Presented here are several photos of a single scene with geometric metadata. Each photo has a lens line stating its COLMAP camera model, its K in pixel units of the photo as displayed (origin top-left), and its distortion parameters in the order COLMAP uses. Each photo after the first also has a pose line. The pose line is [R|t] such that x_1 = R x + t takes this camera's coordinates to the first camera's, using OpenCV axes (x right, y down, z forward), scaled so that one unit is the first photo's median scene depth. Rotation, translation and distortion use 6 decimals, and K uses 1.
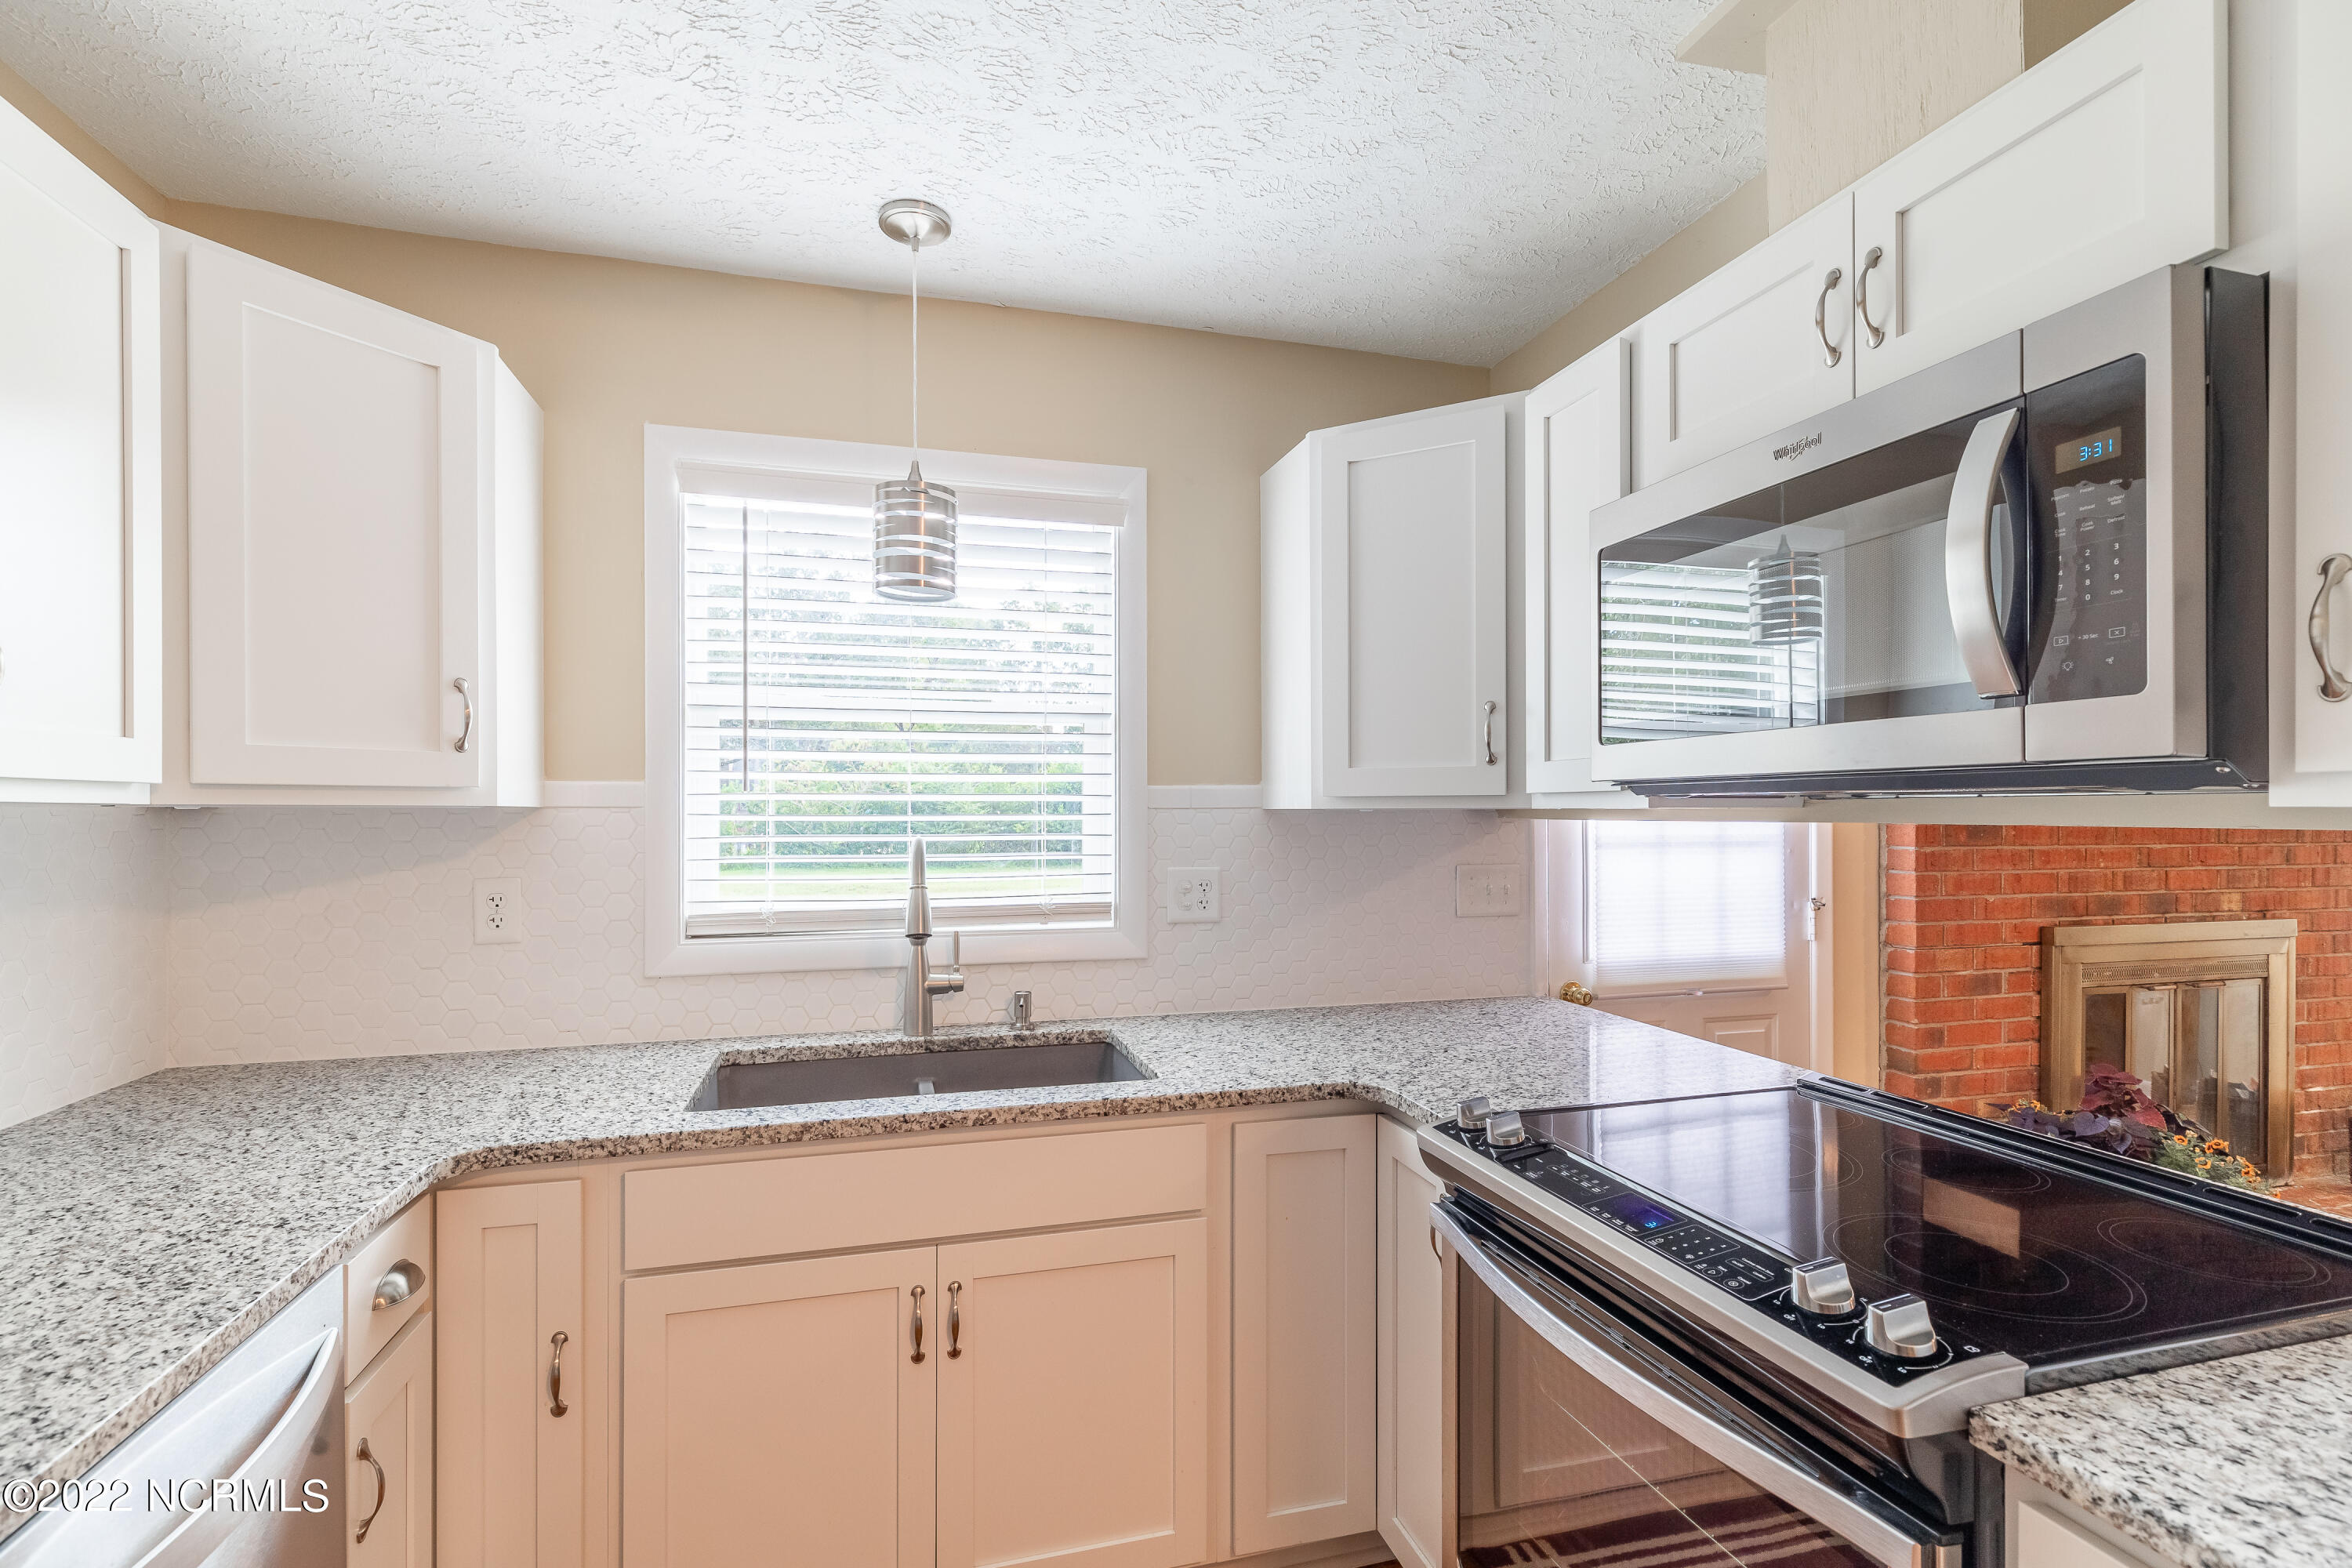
lens RADIAL K [[1067.0, 0, 1169.4], [0, 1067.0, 816.9], [0, 0, 1]] dist [0.005707, -0.000619]
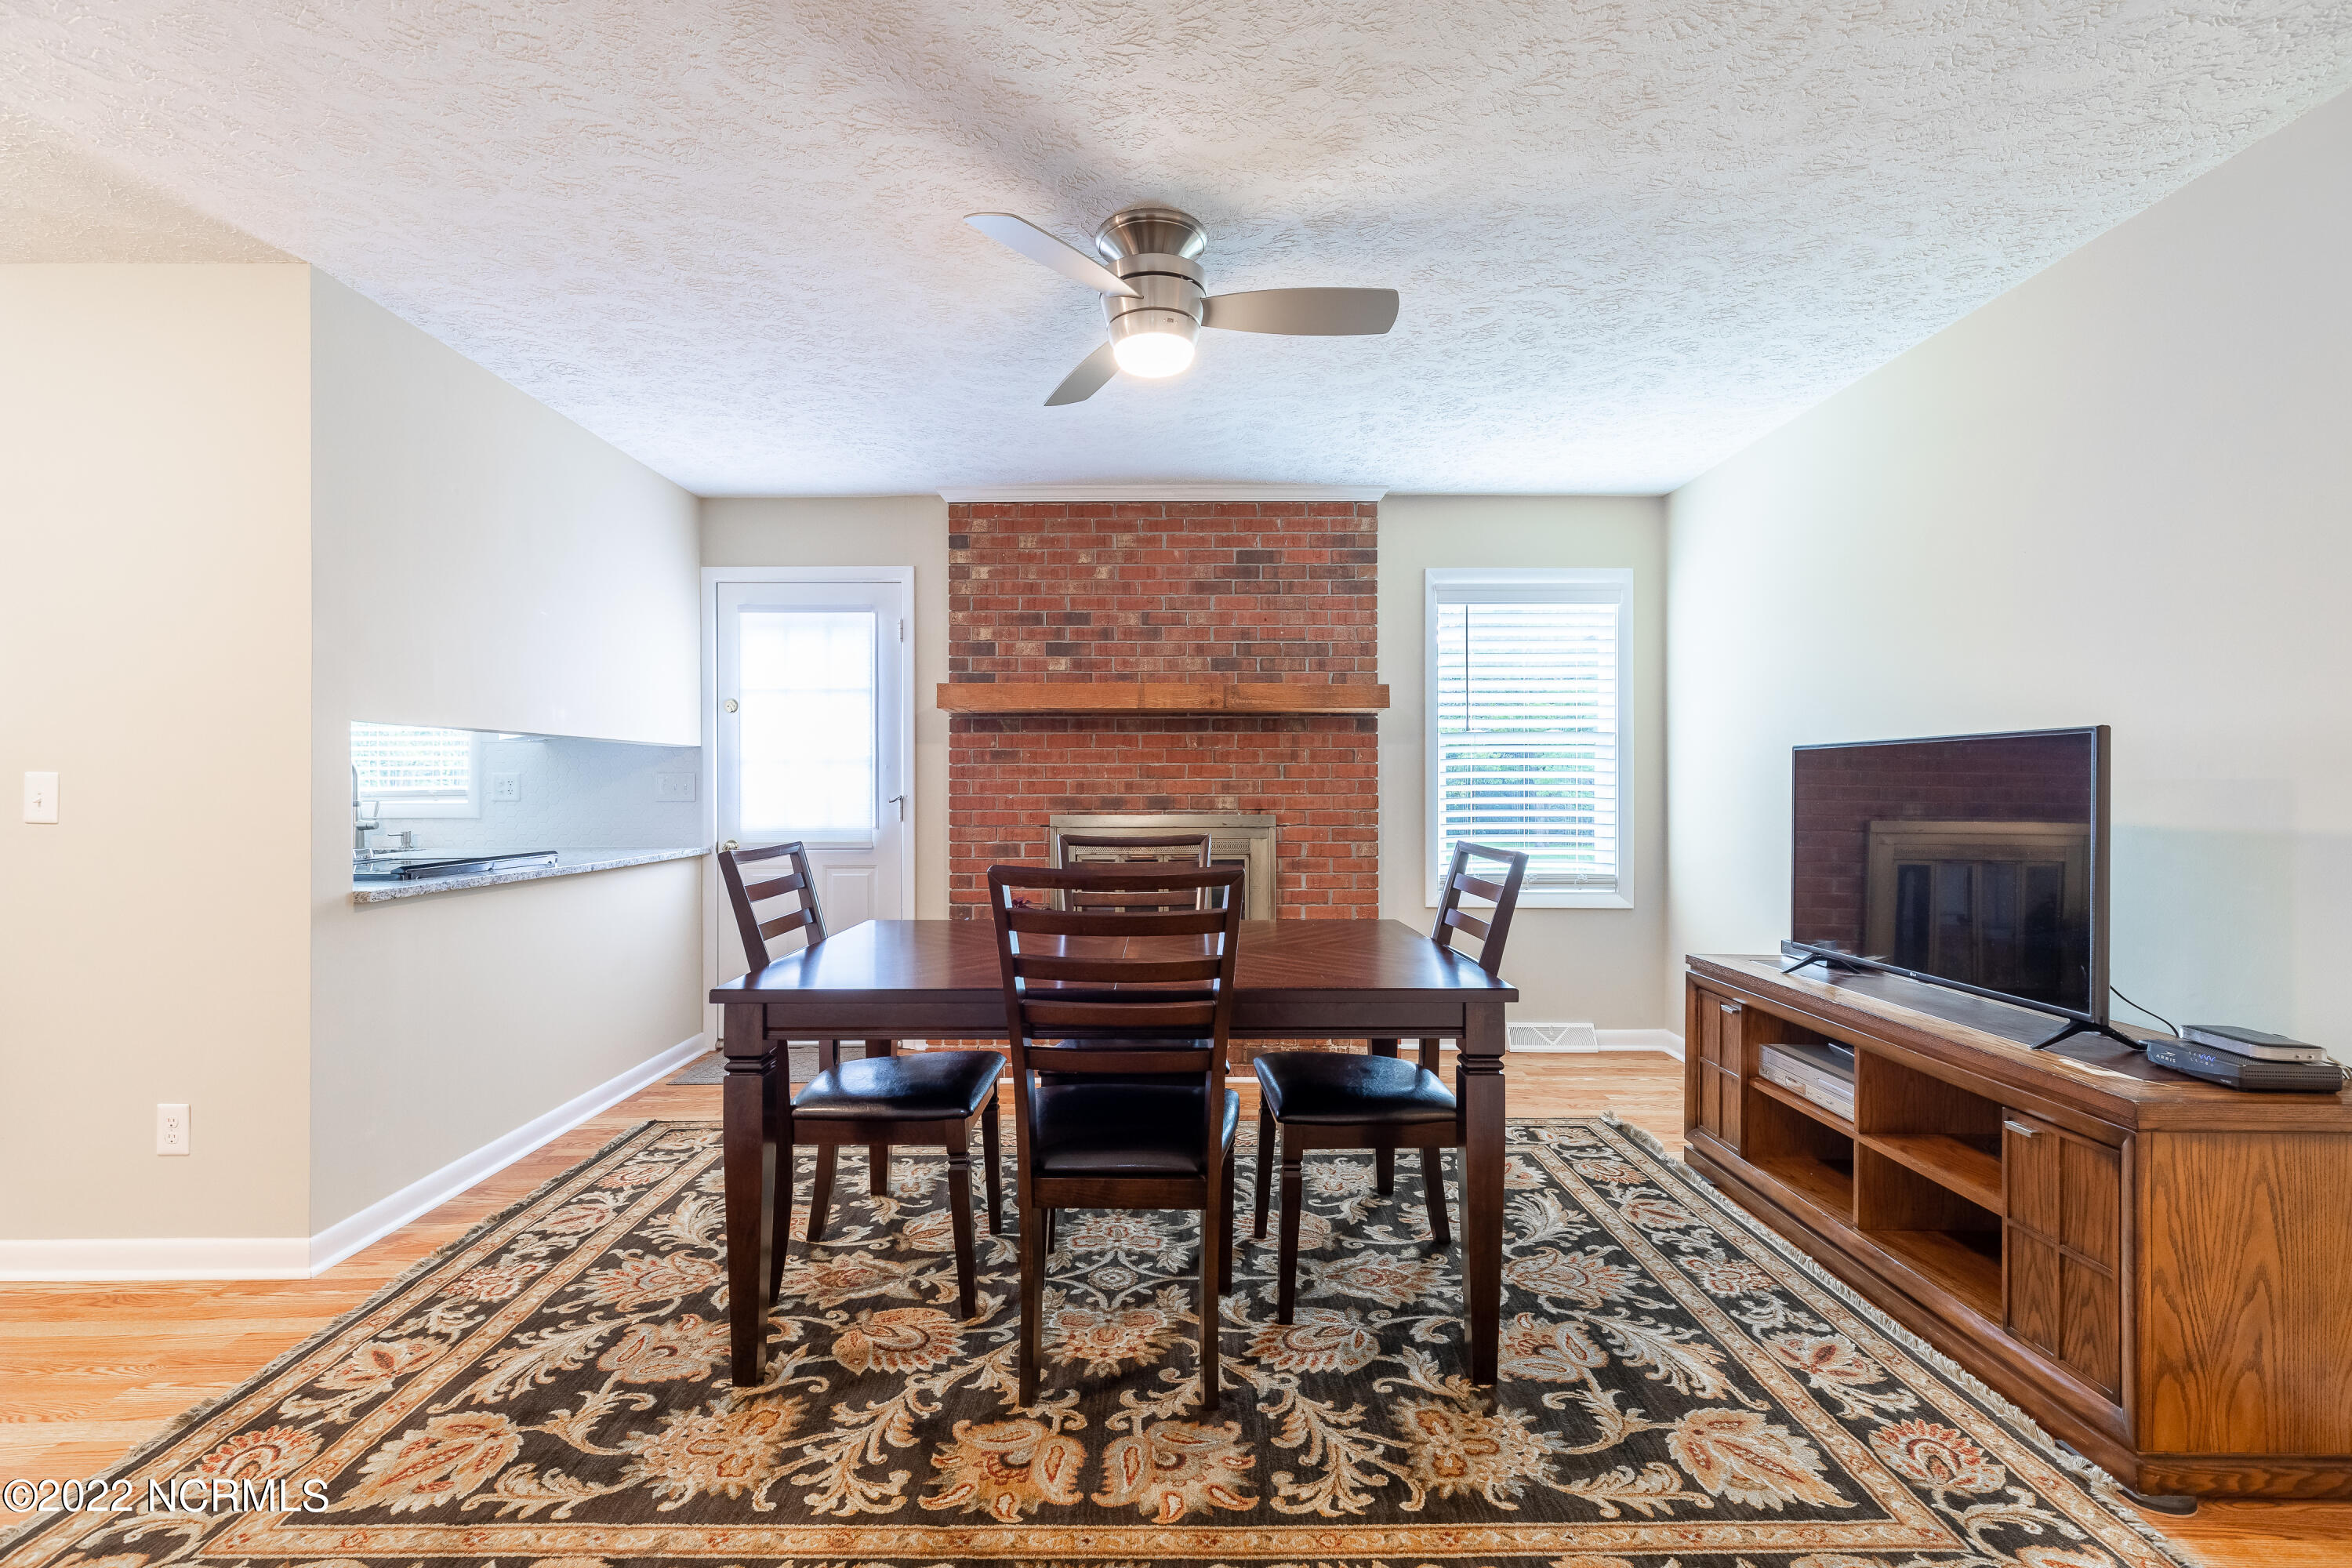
lens RADIAL K [[1067.0, 0, 1172.5], [0, 1067.0, 784.5], [0, 0, 1]] dist [0.005707, -0.000619]
pose [[0.962655, -0.003675, -0.270706, 1.953260], [0.001448, 0.999963, -0.008425, 0.098943], [0.270727, 0.007719, 0.962625, -0.625254]]
